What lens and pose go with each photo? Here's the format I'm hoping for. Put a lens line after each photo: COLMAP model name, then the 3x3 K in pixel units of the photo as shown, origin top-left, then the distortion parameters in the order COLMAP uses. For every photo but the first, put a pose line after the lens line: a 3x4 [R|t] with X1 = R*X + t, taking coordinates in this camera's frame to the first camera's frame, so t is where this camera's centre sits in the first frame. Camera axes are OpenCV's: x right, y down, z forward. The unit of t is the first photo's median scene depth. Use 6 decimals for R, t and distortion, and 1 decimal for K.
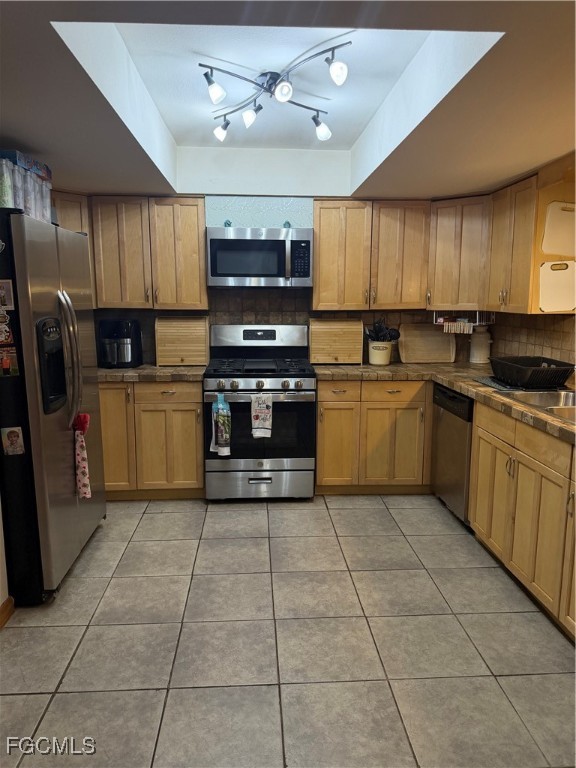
lens RADIAL K [[534.6, 0, 288.0], [0, 534.6, 384.0], [0, 0, 1]] dist [0.173079, -0.312605]
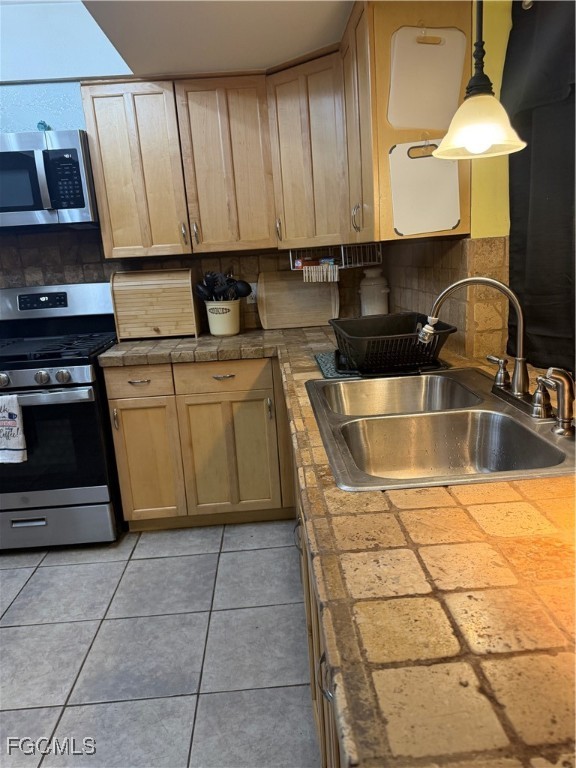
lens RADIAL K [[534.6, 0, 288.0], [0, 534.6, 384.0], [0, 0, 1]] dist [0.173079, -0.312605]
pose [[0.997616, -0.060003, -0.034088, 0.290483], [0.062483, 0.995067, 0.077060, -0.022629], [0.029296, -0.079006, 0.996444, 0.334704]]
